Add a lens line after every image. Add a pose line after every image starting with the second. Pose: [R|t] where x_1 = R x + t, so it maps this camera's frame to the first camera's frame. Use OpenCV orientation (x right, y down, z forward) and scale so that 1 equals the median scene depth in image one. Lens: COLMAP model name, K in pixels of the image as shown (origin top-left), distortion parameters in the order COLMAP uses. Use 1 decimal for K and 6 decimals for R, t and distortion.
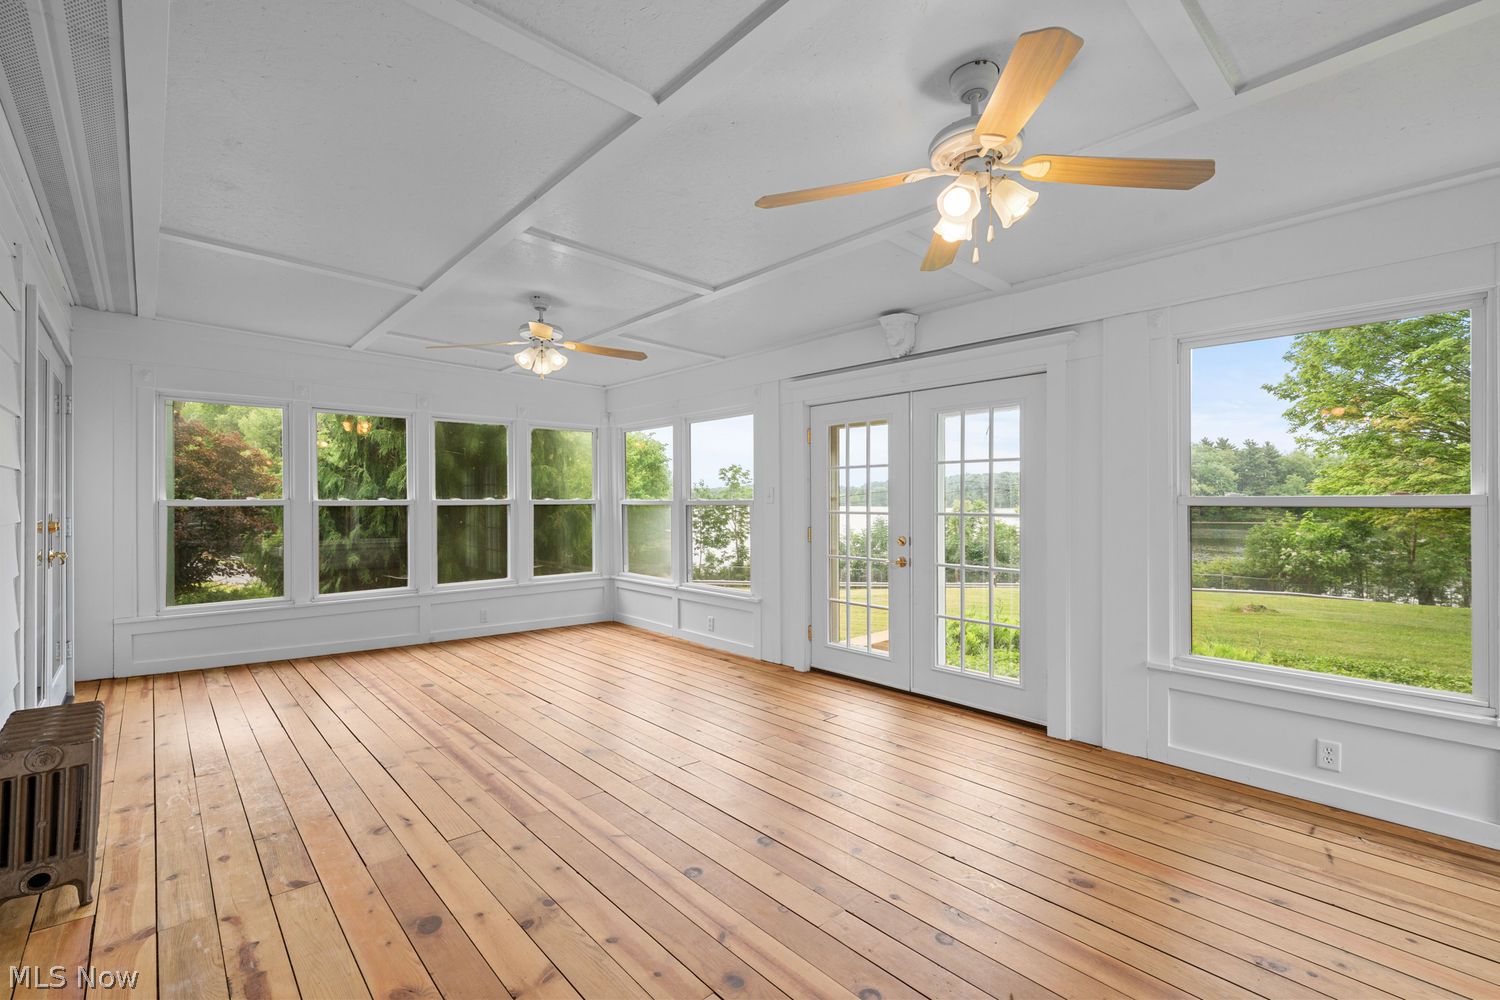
lens RADIAL K [[653.3, 0, 750.0], [0, 653.3, 500.0], [0, 0, 1]] dist [-0.000796, -0.000091]
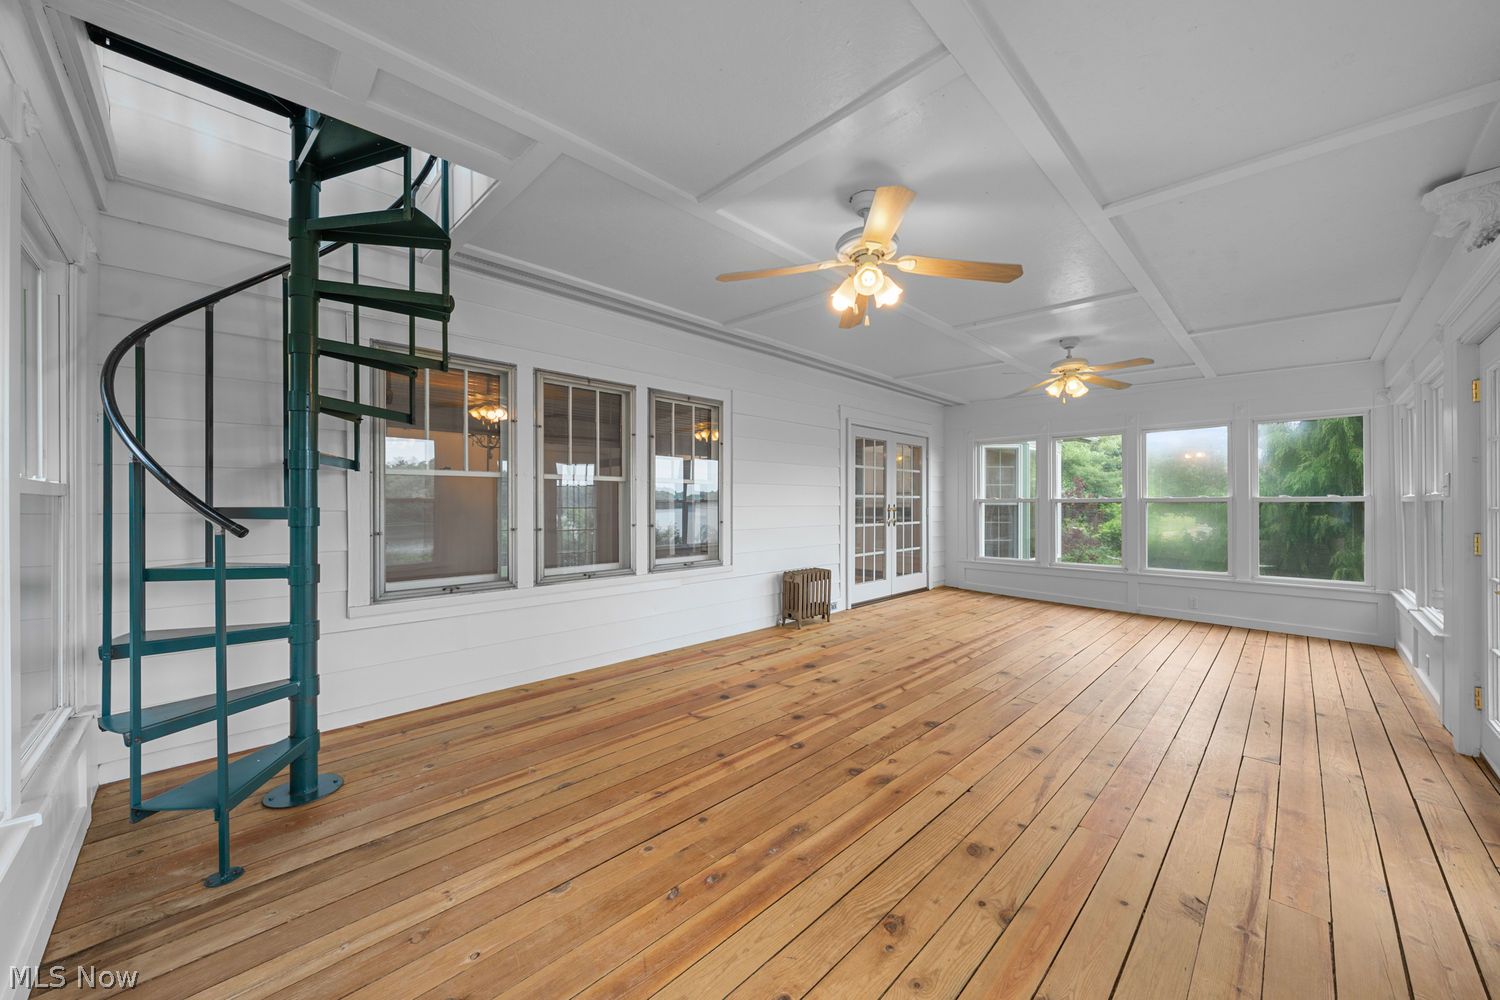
lens RADIAL K [[540.8, 0, 742.4], [0, 540.8, 497.3], [0, 0, 1]] dist [-0.000904, -0.000006]
pose [[0.037301, -0.007190, -0.999278, 1.206231], [-0.002286, 0.999971, -0.007281, 0.021853], [0.999301, 0.002556, 0.037284, 0.521574]]
